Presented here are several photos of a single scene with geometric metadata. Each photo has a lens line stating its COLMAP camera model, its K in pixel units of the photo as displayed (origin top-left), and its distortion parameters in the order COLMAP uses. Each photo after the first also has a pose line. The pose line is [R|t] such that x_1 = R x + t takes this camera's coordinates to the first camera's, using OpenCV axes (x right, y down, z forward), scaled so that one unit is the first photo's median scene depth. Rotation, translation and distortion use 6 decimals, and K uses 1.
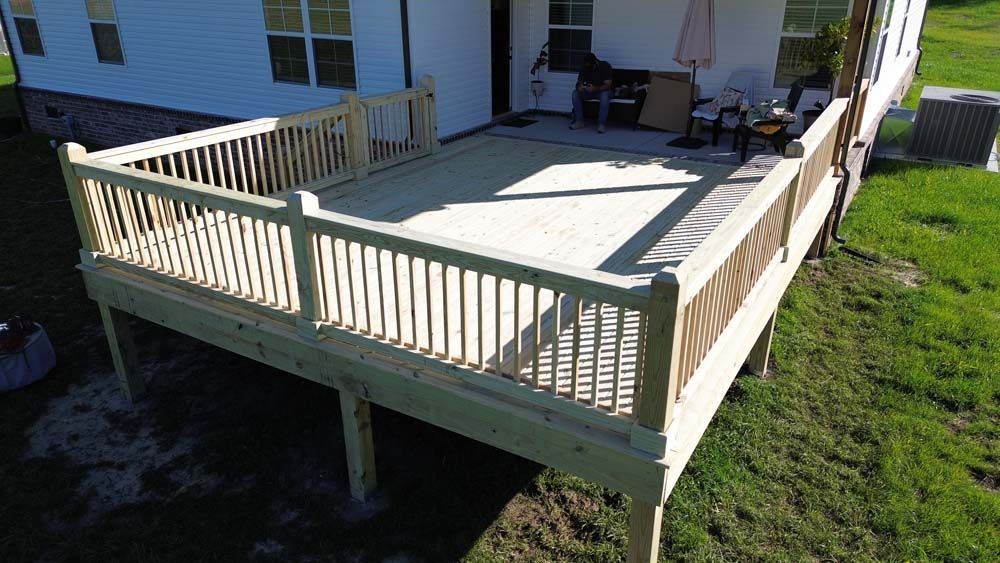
lens RADIAL K [[701.3, 0, 496.1], [0, 701.3, 282.7], [0, 0, 1]] dist [0.068026, -0.065595]
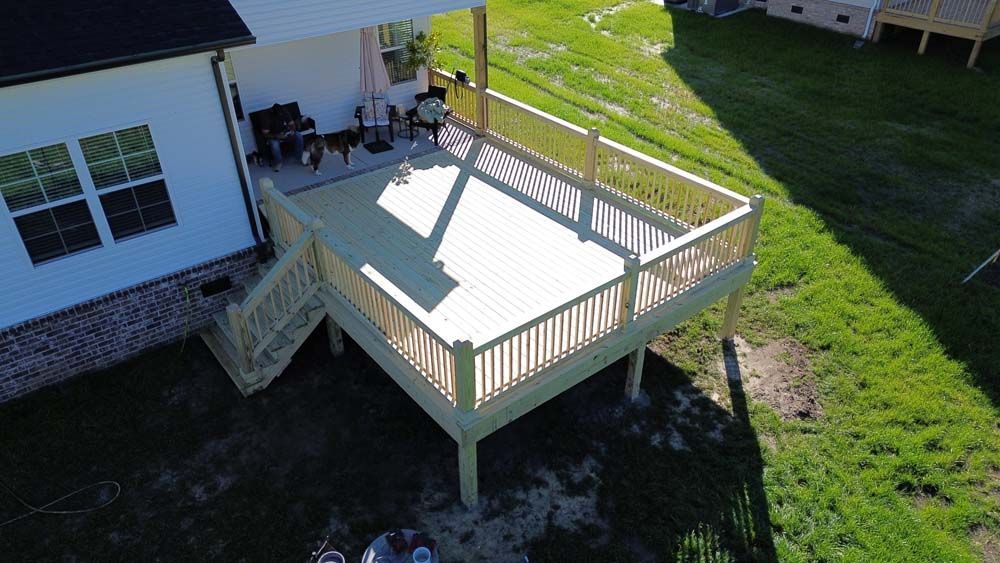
lens RADIAL K [[706.7, 0, 501.1], [0, 706.7, 277.3], [0, 0, 1]] dist [0.076039, -0.067383]
pose [[0.354951, -0.507065, 0.785426, -1.006300], [0.389605, 0.843932, 0.368765, -0.481118], [-0.849834, 0.175113, 0.497110, 0.216672]]
